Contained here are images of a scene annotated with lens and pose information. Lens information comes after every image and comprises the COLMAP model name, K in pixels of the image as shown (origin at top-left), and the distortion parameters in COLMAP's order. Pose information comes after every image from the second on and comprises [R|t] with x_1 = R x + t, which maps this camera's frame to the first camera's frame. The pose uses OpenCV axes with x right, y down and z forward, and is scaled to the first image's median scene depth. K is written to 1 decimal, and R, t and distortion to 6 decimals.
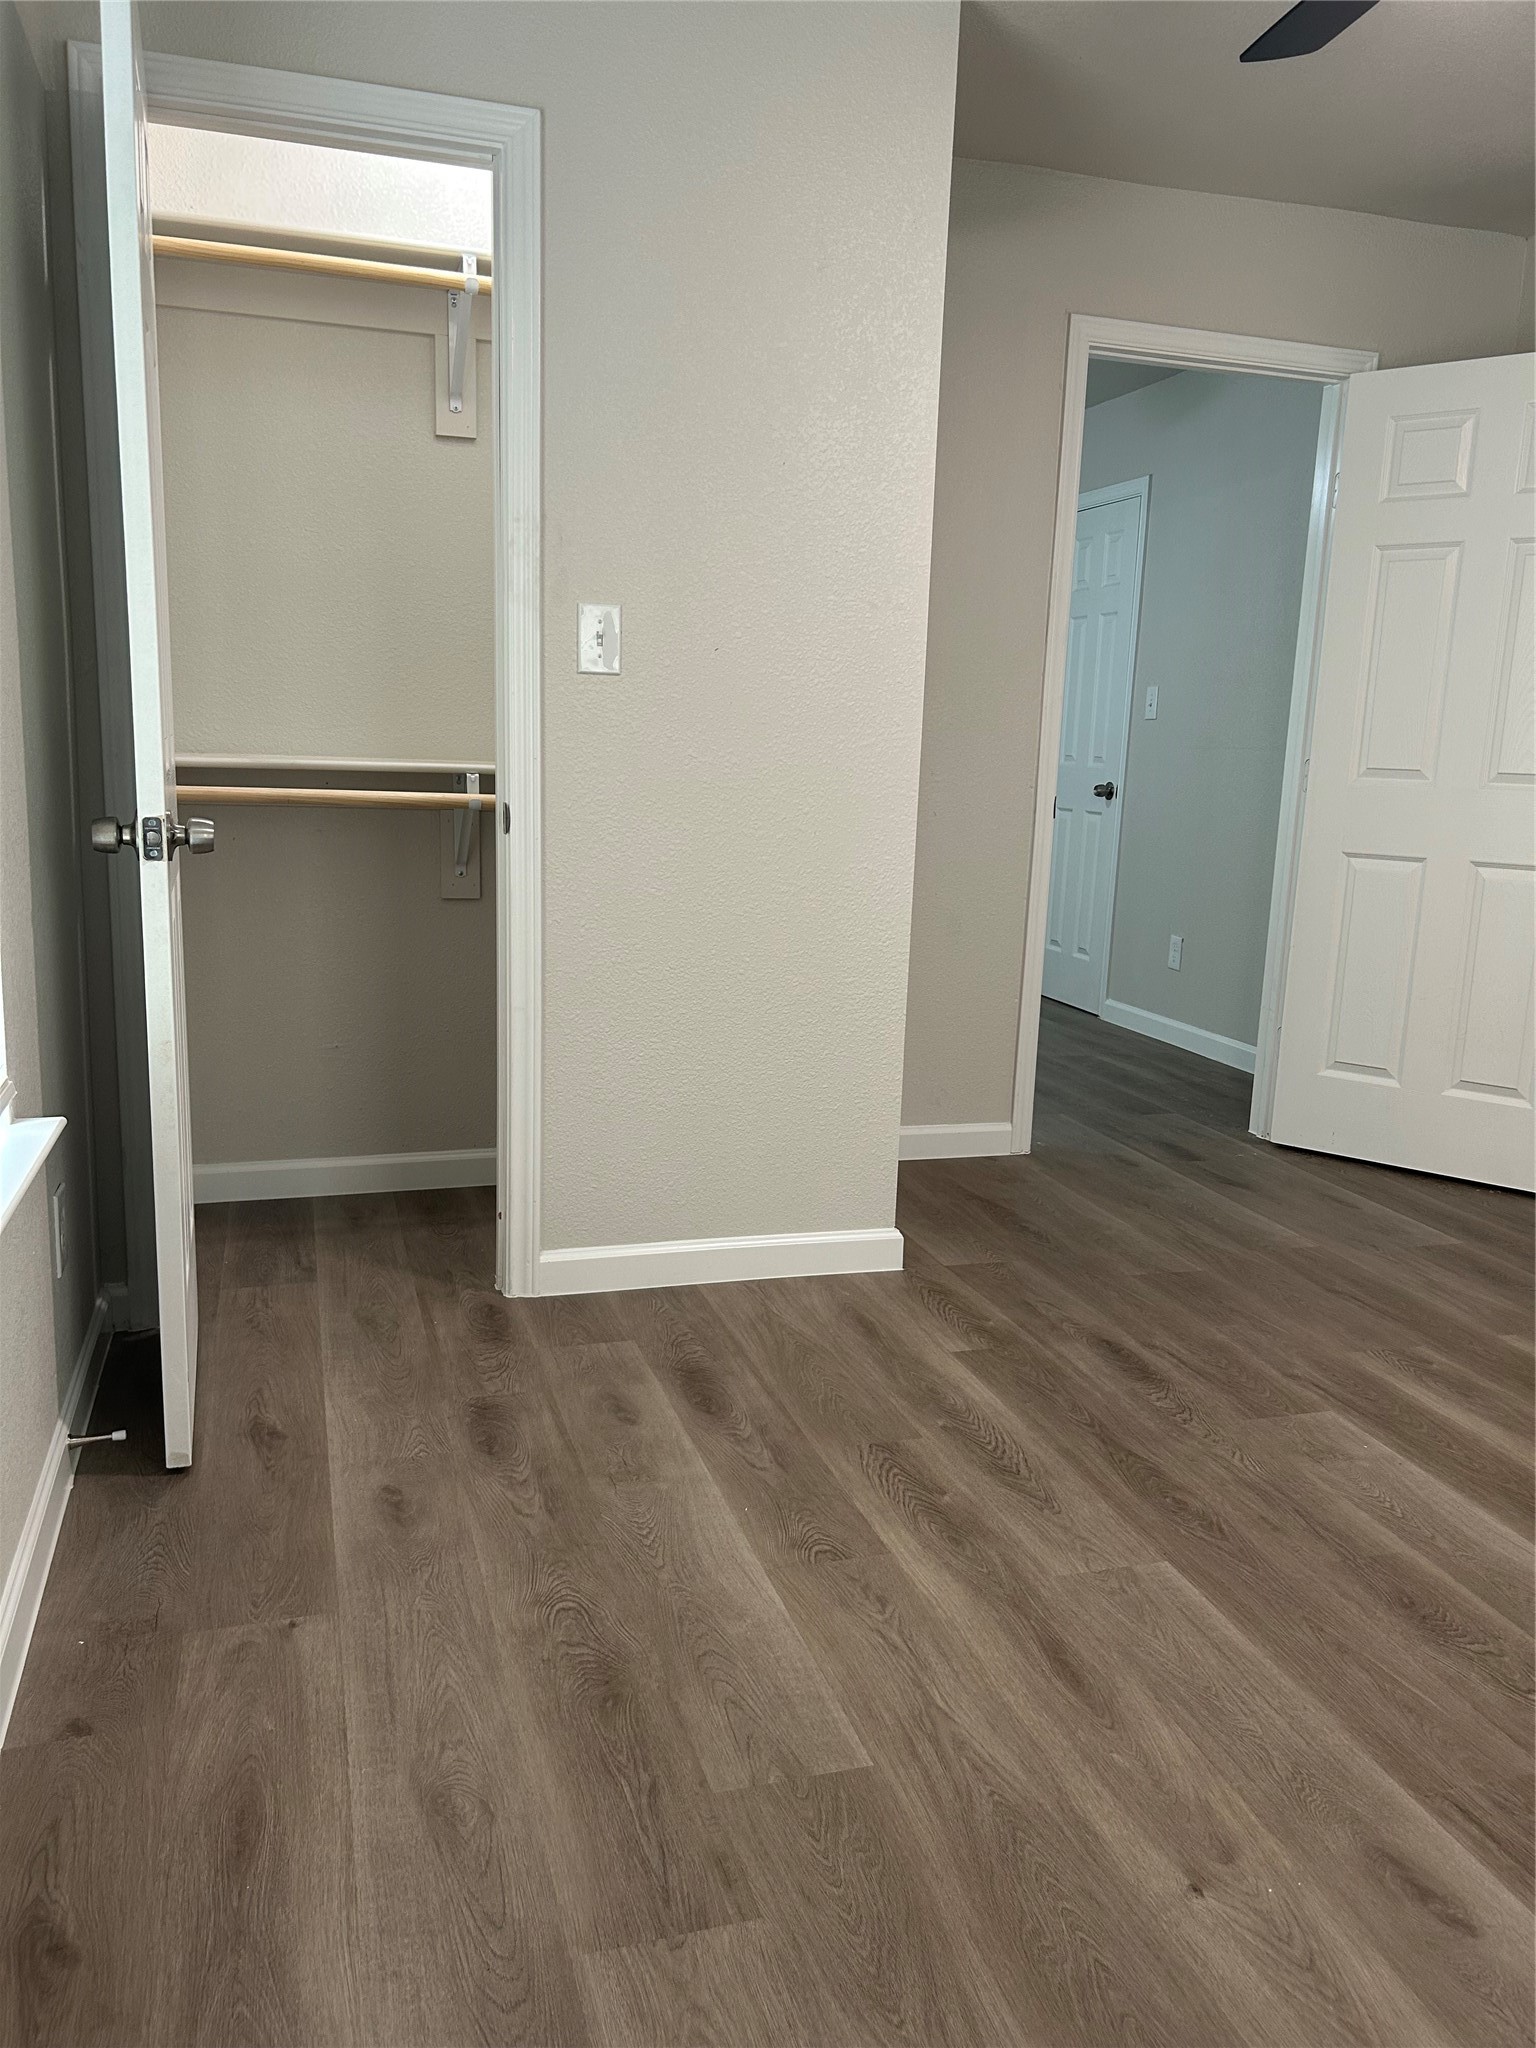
lens RADIAL K [[1534.1, 0, 768.0], [0, 1534.1, 1024.0], [0, 0, 1]] dist [0.093492, -0.177715]
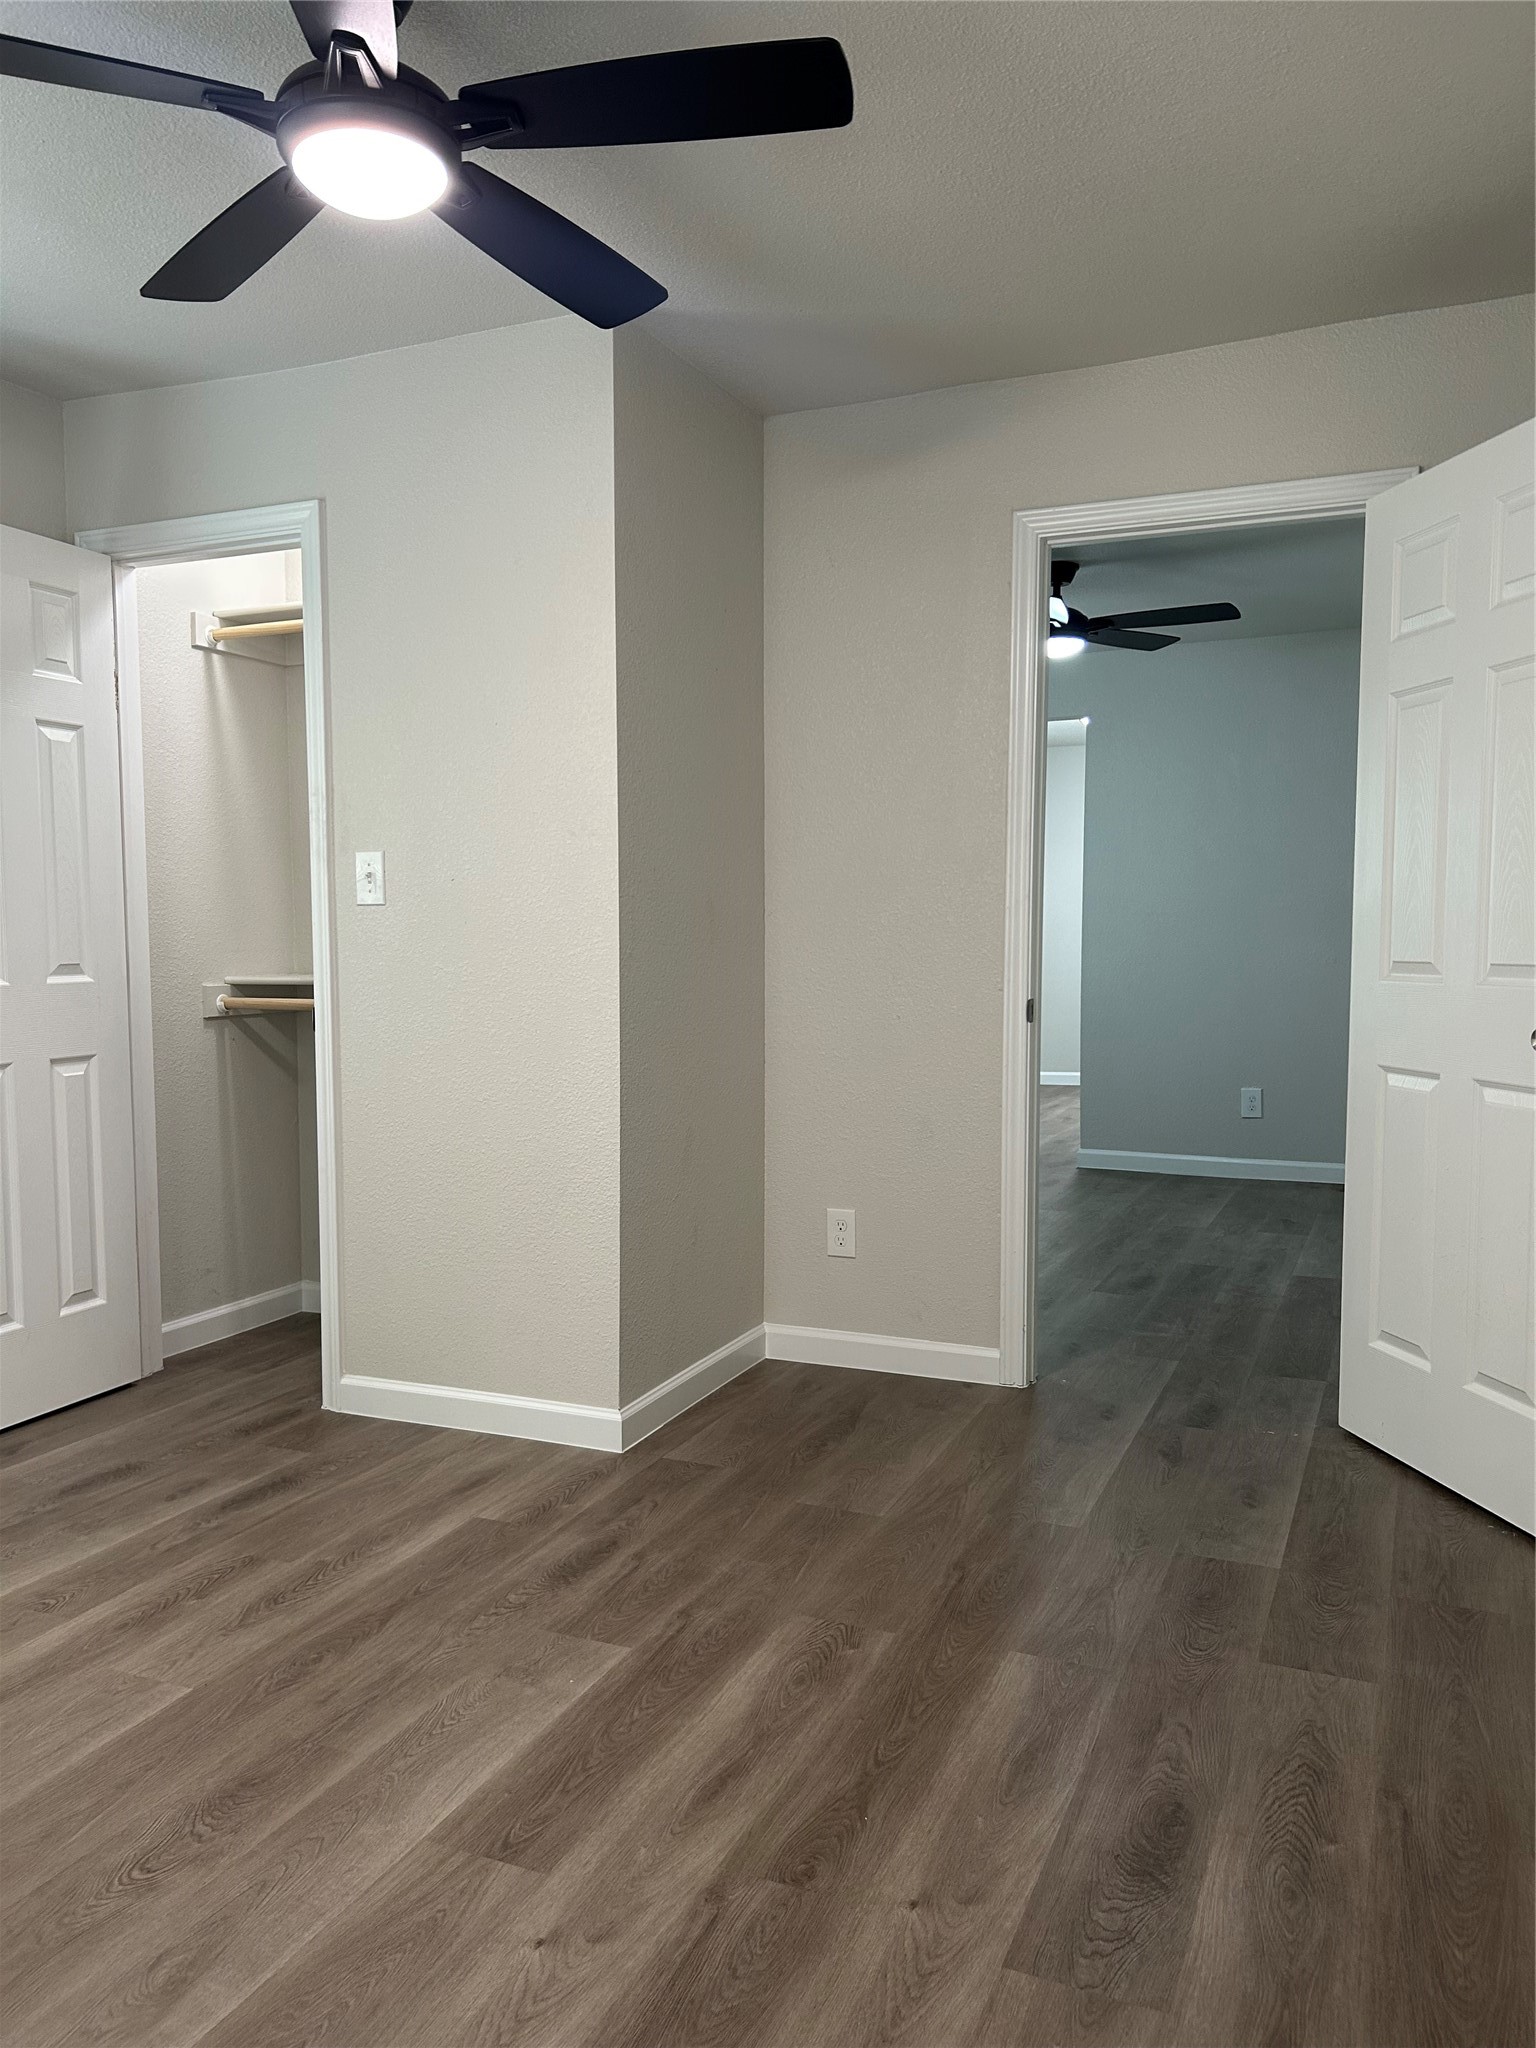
lens RADIAL K [[1548.3, 0, 781.1], [0, 1548.3, 1022.6], [0, 0, 1]] dist [0.054551, -0.068340]
pose [[0.755604, -0.001873, -0.655026, 0.962957], [-0.089028, 0.990423, -0.105530, -0.028441], [0.648950, 0.138054, 0.748201, 0.284379]]
